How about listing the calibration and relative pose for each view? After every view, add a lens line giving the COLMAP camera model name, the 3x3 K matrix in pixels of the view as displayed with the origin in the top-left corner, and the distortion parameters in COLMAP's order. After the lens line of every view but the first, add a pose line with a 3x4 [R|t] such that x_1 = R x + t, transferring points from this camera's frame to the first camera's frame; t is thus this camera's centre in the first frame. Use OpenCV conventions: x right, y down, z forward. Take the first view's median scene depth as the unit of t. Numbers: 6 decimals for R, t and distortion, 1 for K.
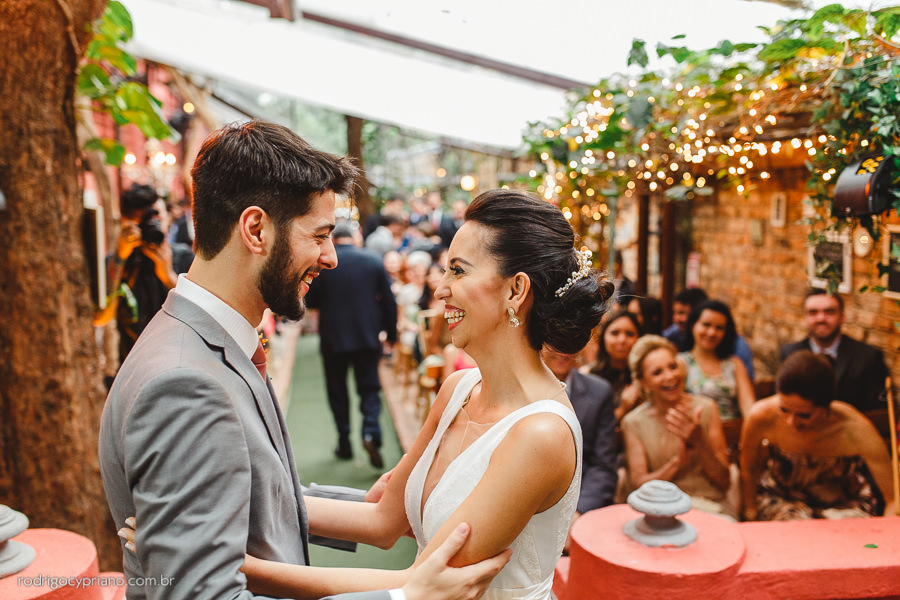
lens RADIAL K [[851.7, 0, 450.0], [0, 851.7, 300.0], [0, 0, 1]] dist [-0.003369, 0.010483]
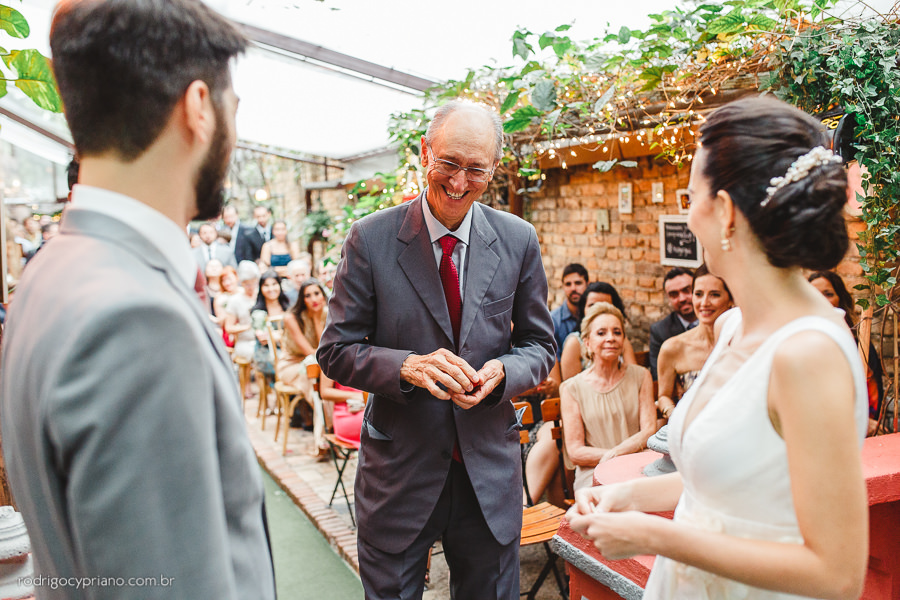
lens RADIAL K [[851.7, 0, 450.0], [0, 851.7, 300.0], [0, 0, 1]] dist [-0.003369, 0.010483]
pose [[0.962036, -0.048702, 0.268542, -0.220156], [0.054438, 0.998420, -0.013949, 0.046297], [-0.267438, 0.028038, 0.963167, 0.043020]]
